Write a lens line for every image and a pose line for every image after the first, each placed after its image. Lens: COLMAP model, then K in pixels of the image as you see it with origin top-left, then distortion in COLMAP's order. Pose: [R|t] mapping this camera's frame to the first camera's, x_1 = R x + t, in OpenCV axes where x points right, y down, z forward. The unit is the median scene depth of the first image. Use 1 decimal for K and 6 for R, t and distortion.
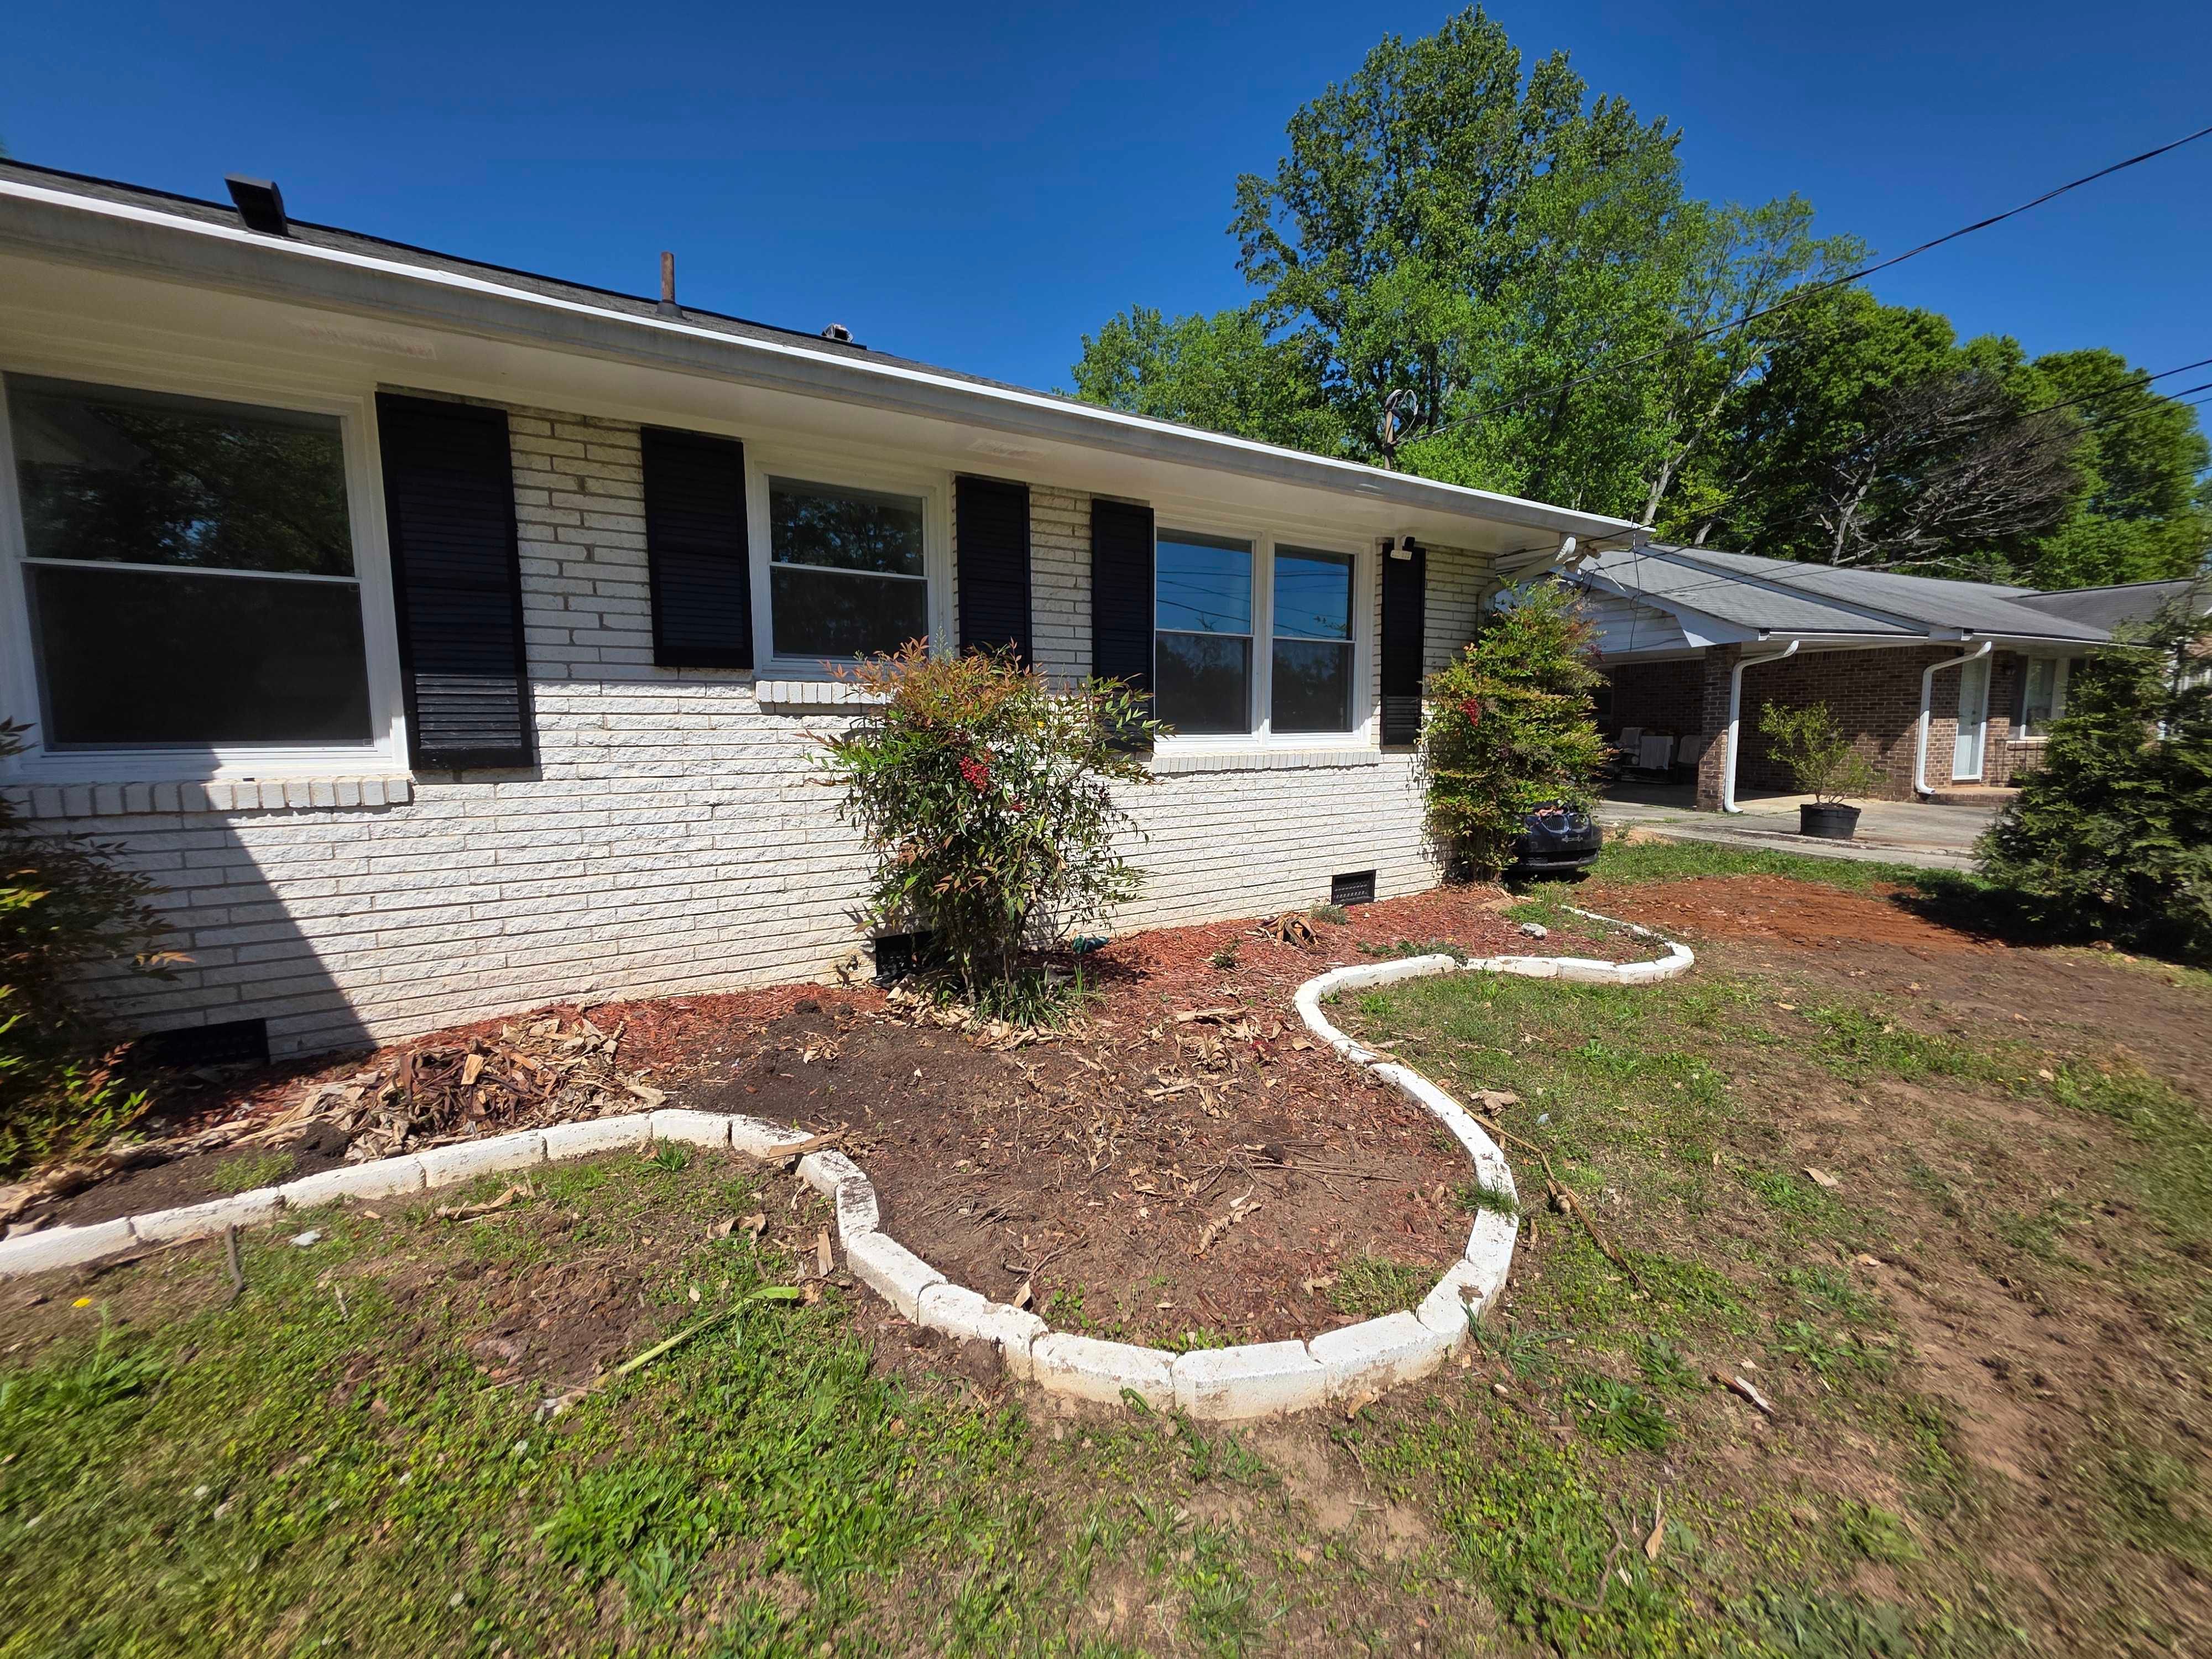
lens RADIAL K [[910.7, 0, 1112.2], [0, 910.7, 843.8], [0, 0, 1]] dist [-0.019260, 0.001367]
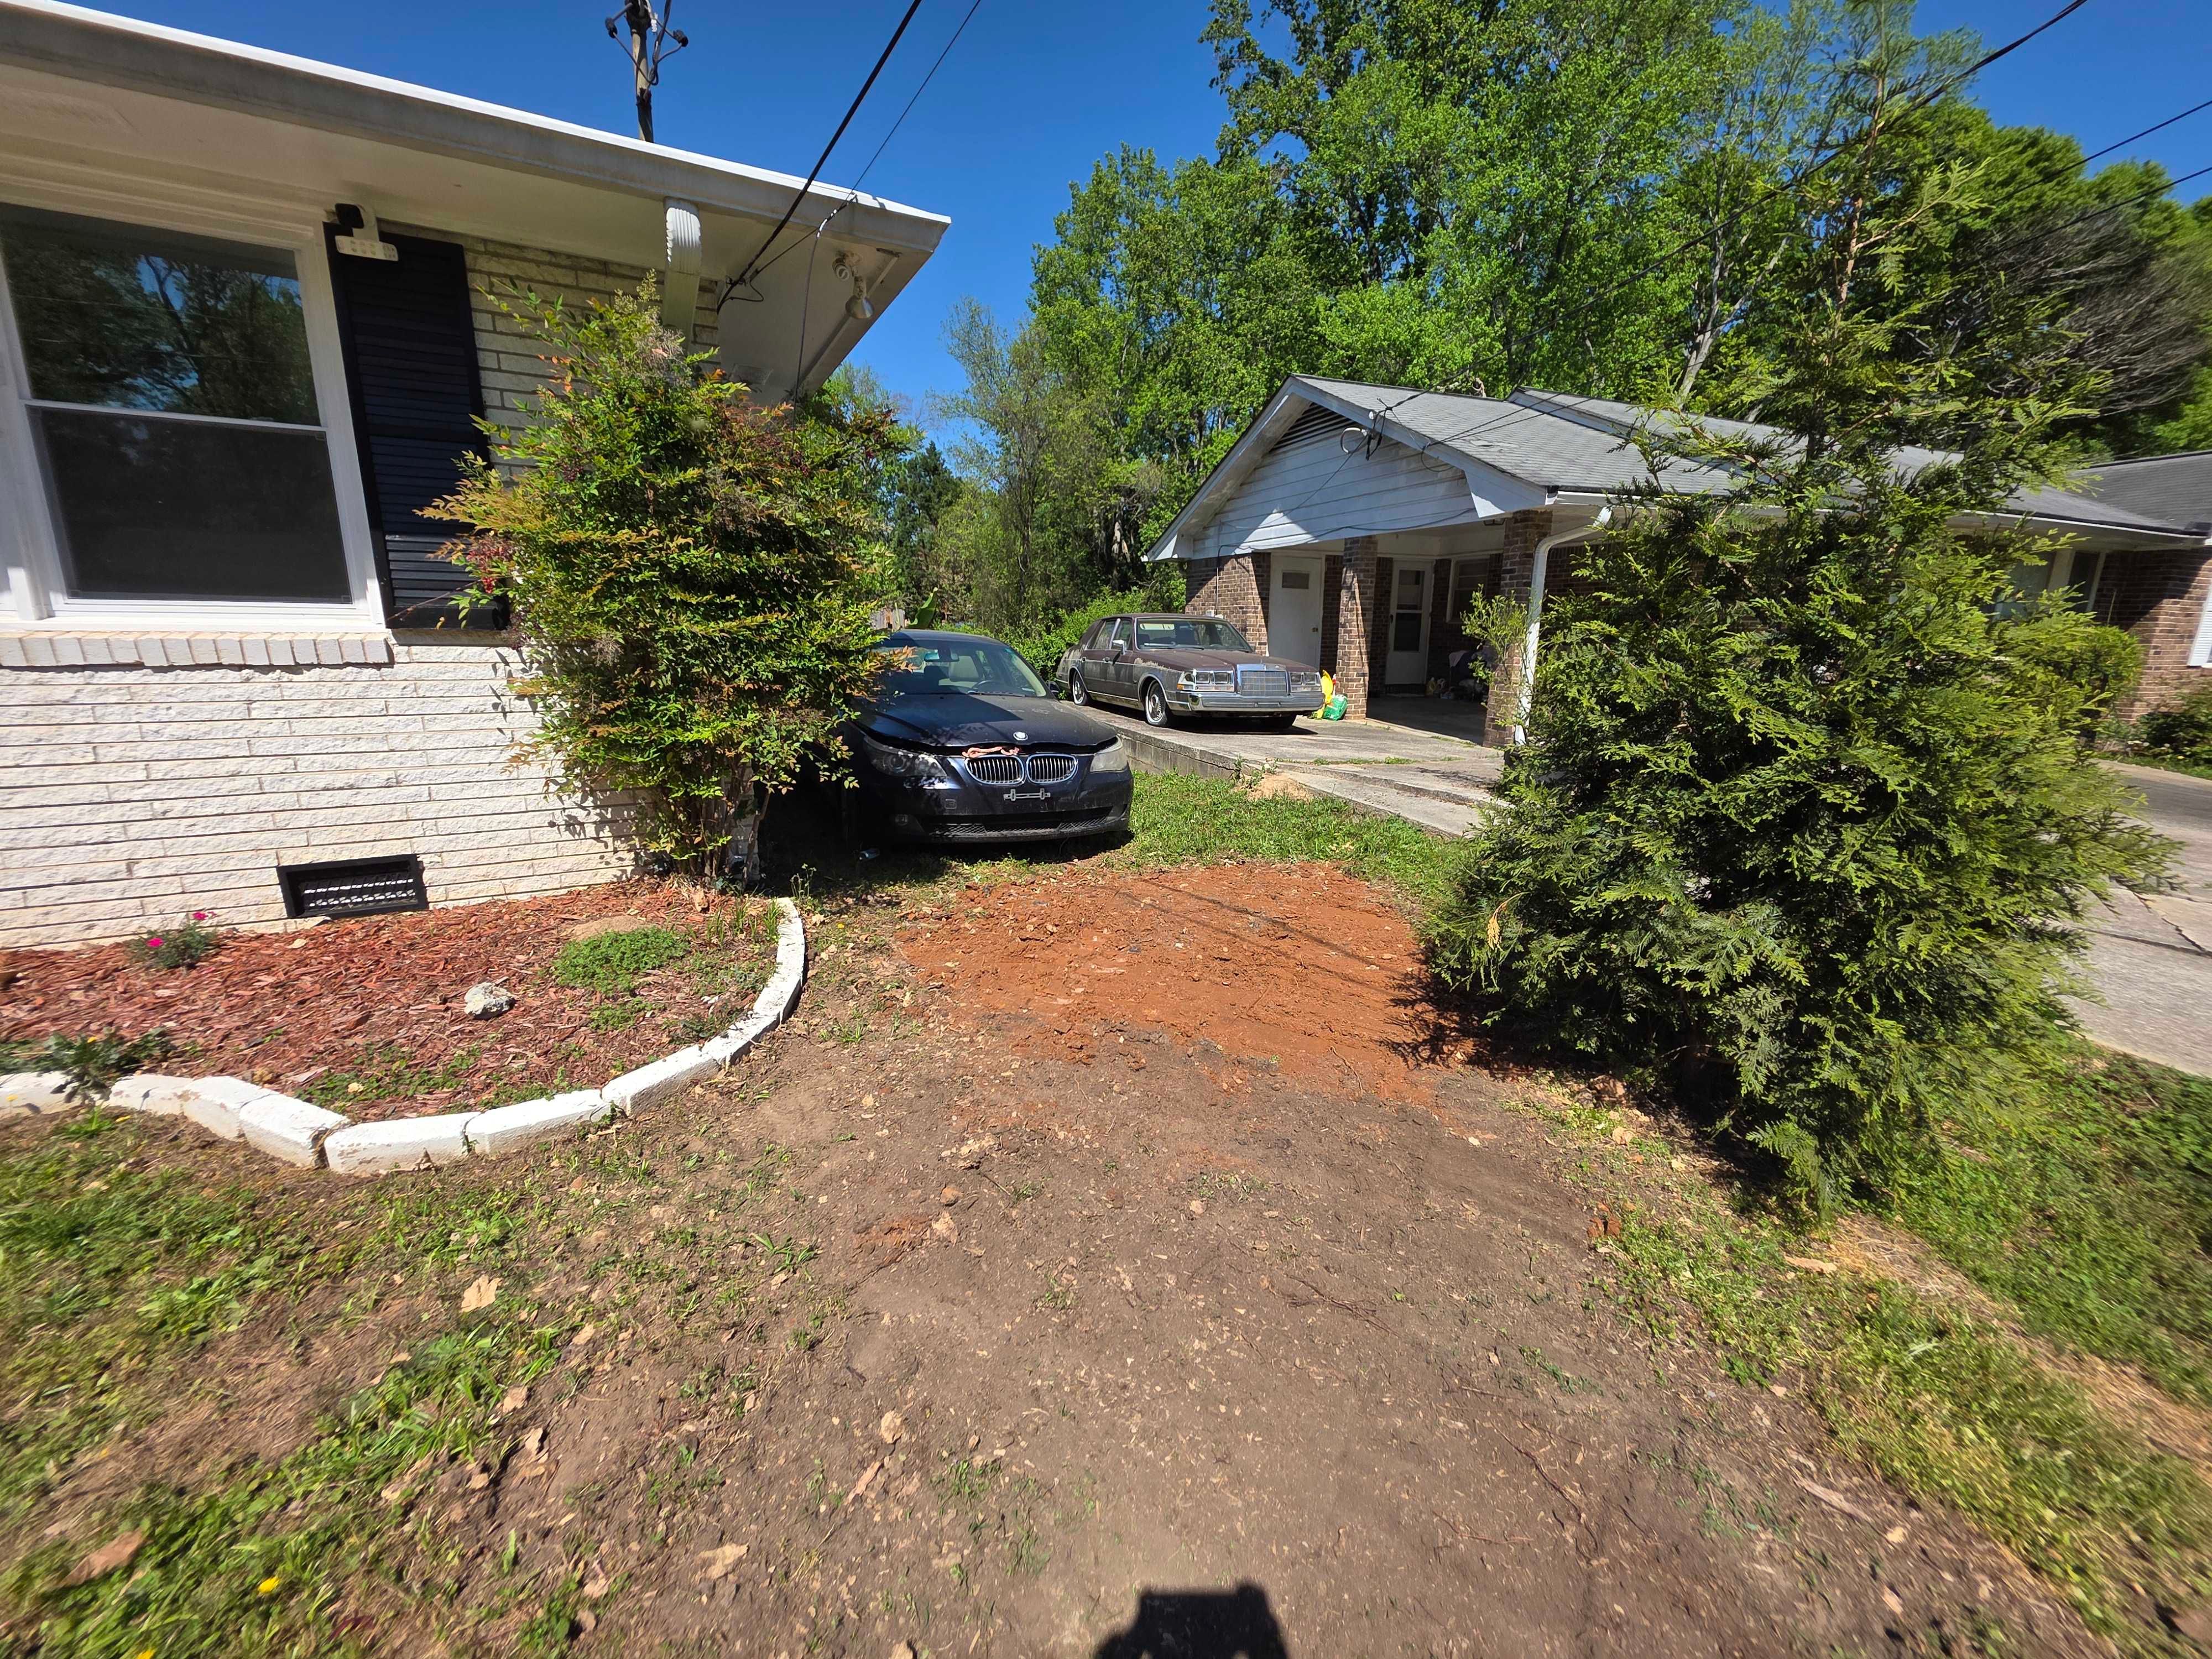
lens RADIAL K [[887.5, 0, 1096.3], [0, 887.5, 813.2], [0, 0, 1]] dist [0.003341, -0.001762]
pose [[0.997003, 0.050069, -0.058975, 0.124846], [-0.044502, 0.994745, 0.092209, -0.011193], [0.063282, -0.089308, 0.993992, 0.081922]]
